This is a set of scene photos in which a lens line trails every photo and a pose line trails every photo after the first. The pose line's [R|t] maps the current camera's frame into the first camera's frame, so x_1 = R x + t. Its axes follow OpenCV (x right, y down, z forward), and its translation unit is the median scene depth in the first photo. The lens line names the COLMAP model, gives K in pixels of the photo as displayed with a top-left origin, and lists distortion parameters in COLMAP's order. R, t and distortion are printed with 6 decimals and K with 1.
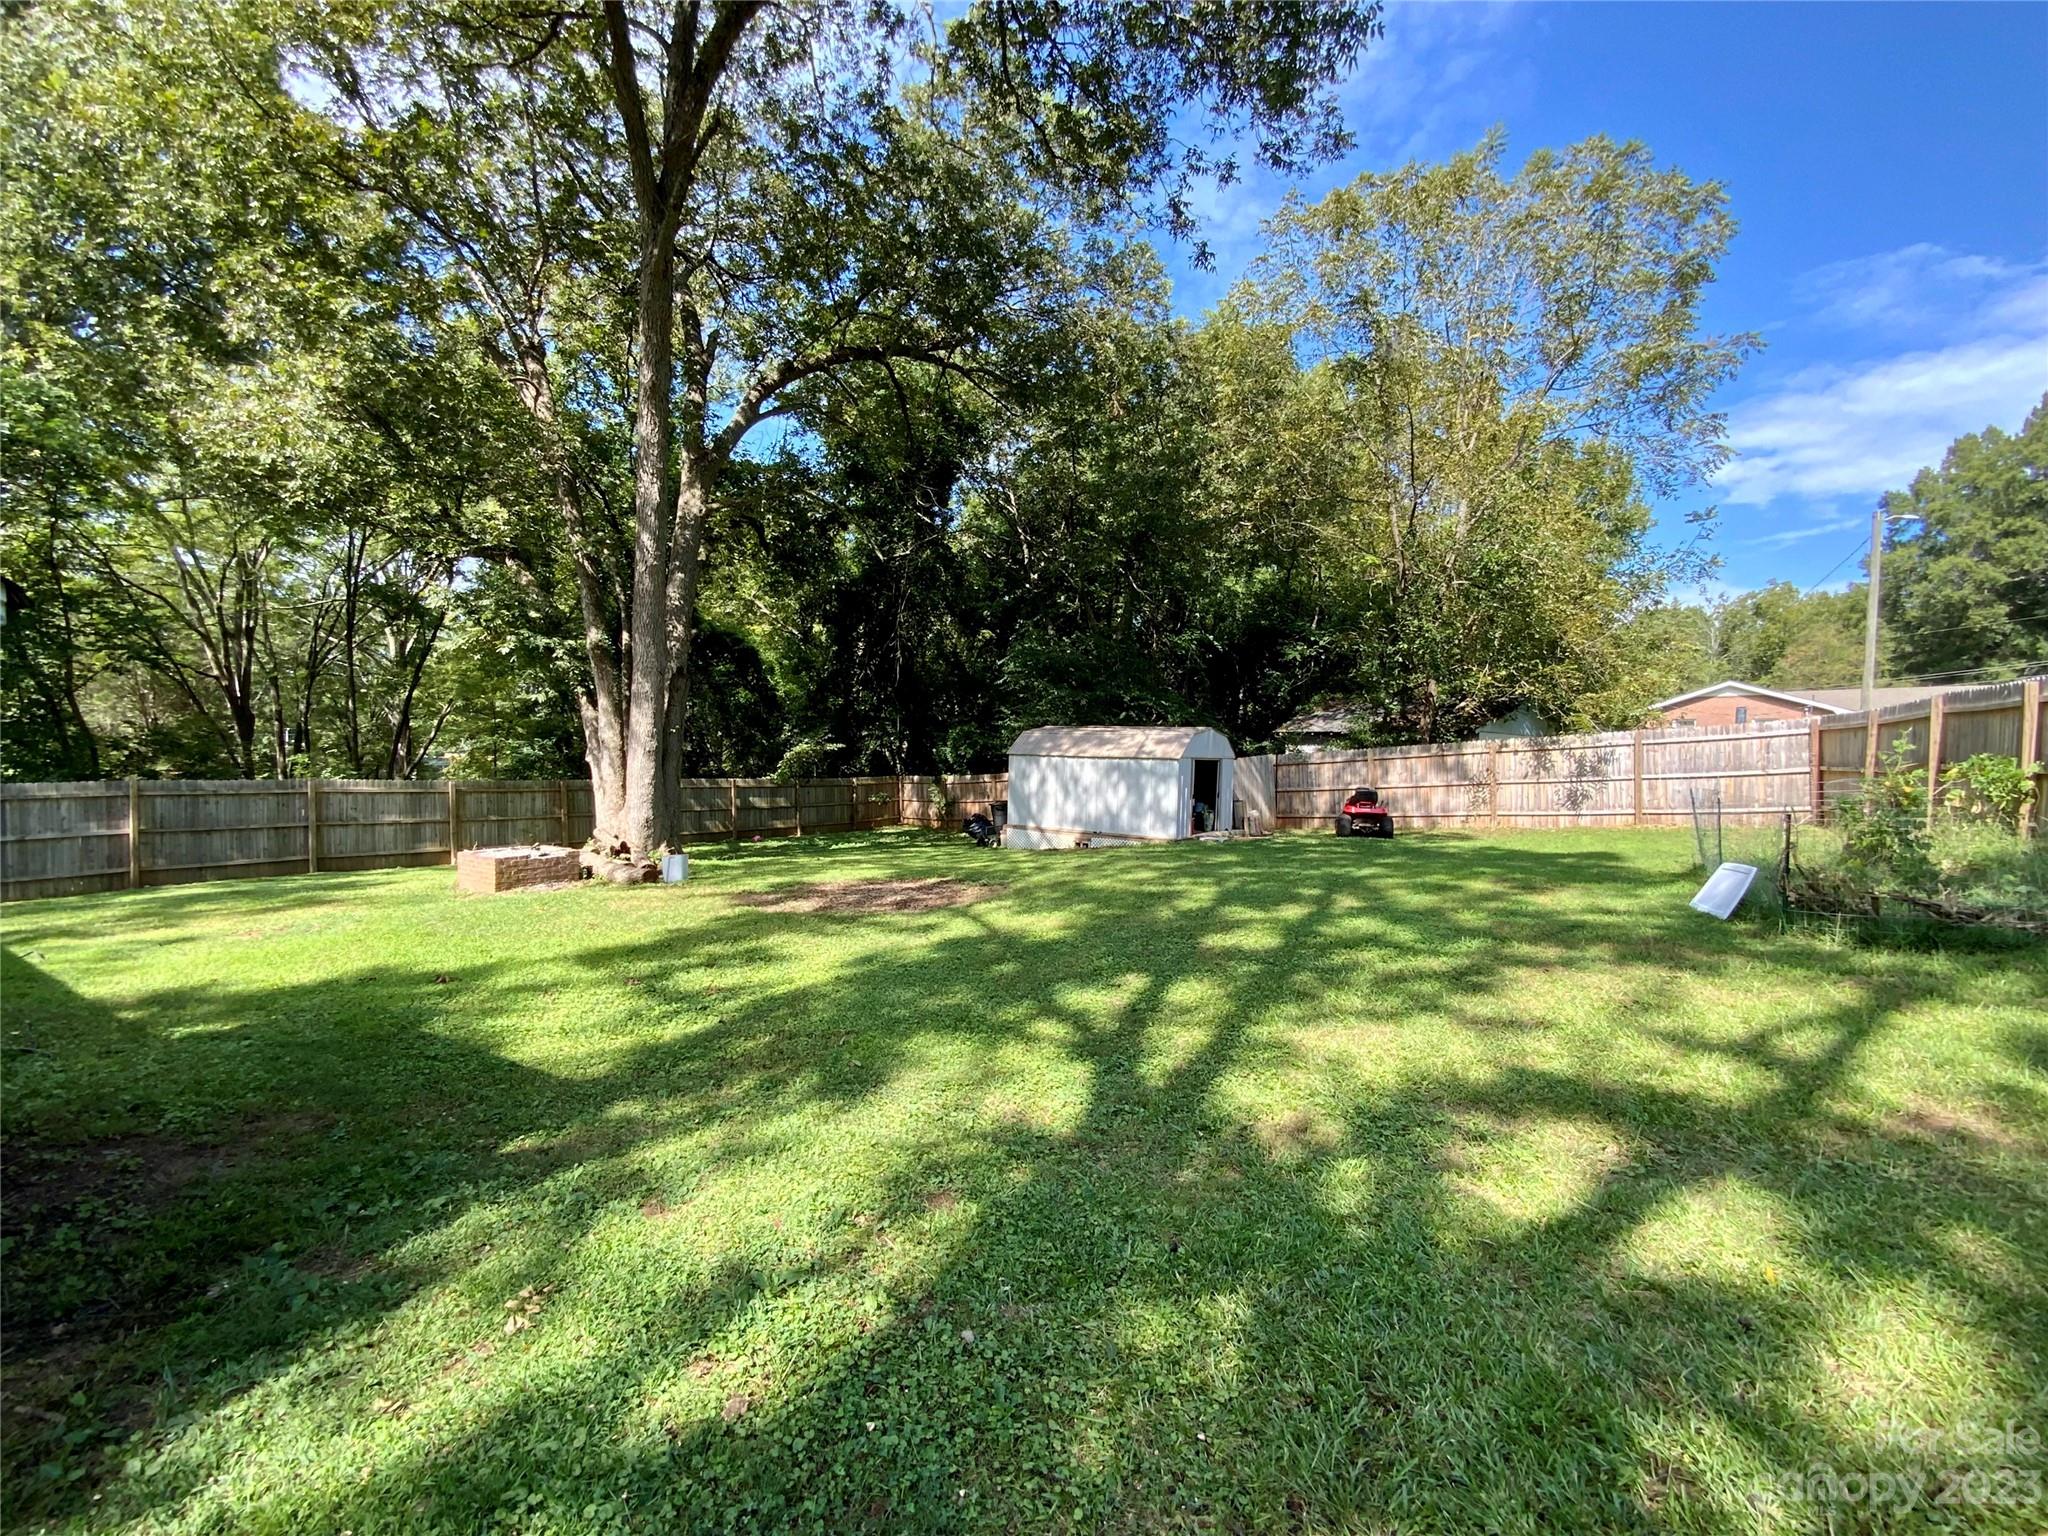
lens RADIAL K [[836.8, 0, 1033.2], [0, 836.8, 773.6], [0, 0, 1]] dist [0.052354, -0.030819]
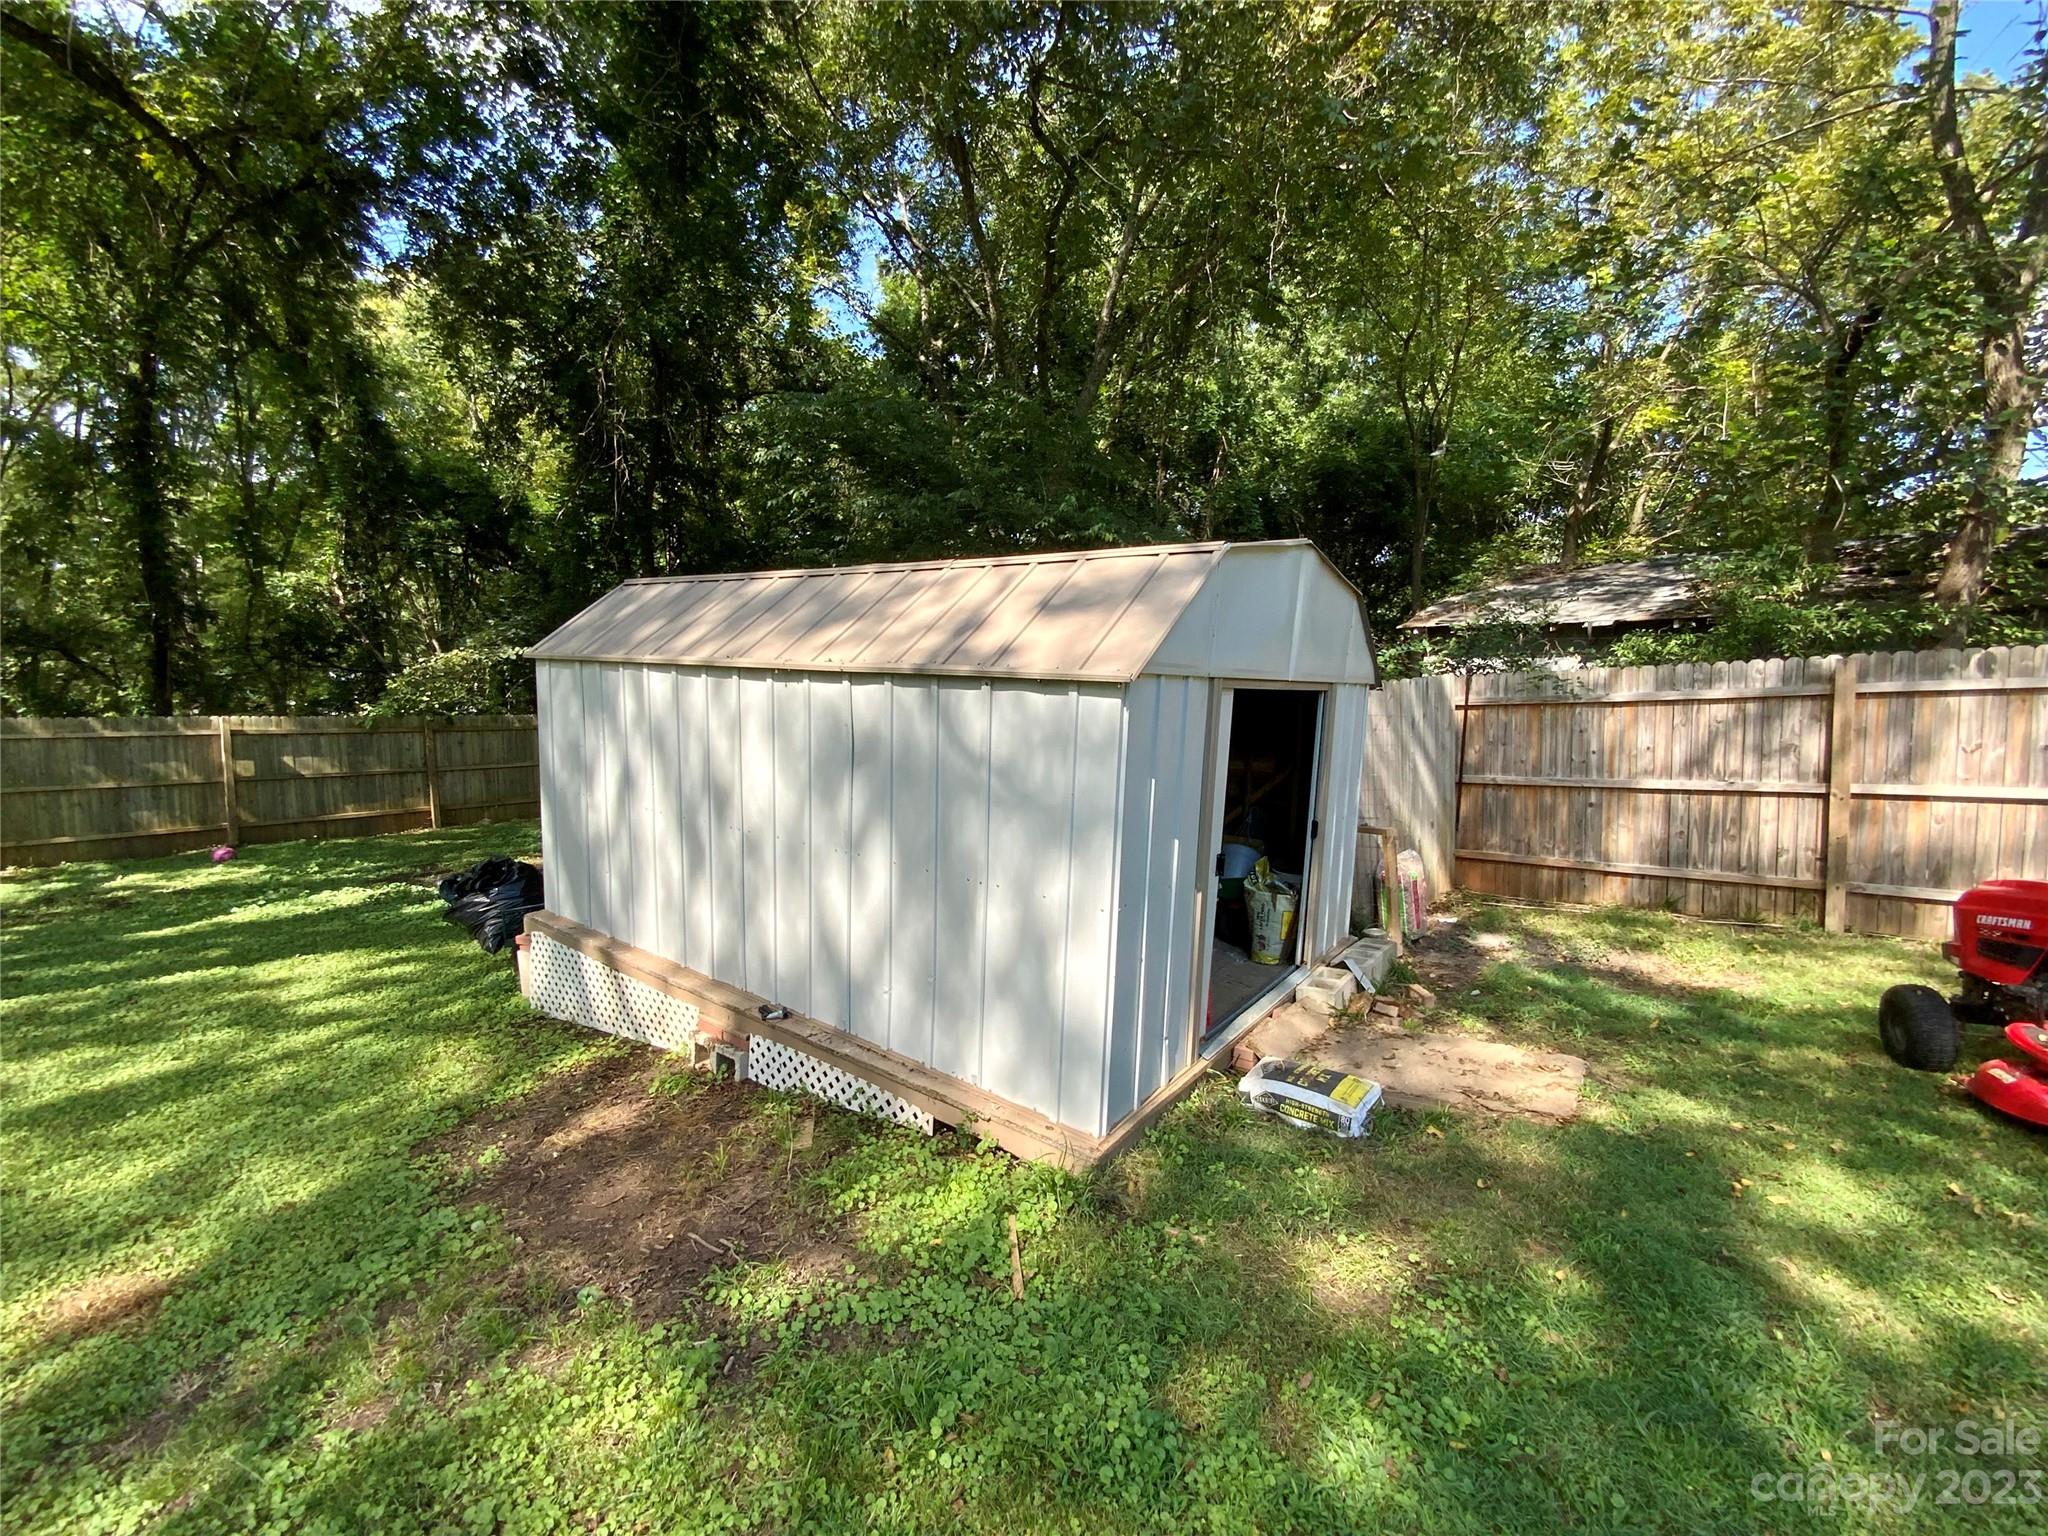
lens RADIAL K [[836.8, 0, 1033.2], [0, 836.8, 773.6], [0, 0, 1]] dist [0.052354, -0.030819]
pose [[0.999949, 0.009820, 0.002223, 0.131699], [-0.009994, 0.994910, 0.100266, -0.021751], [-0.001227, -0.100283, 0.994958, 0.750912]]
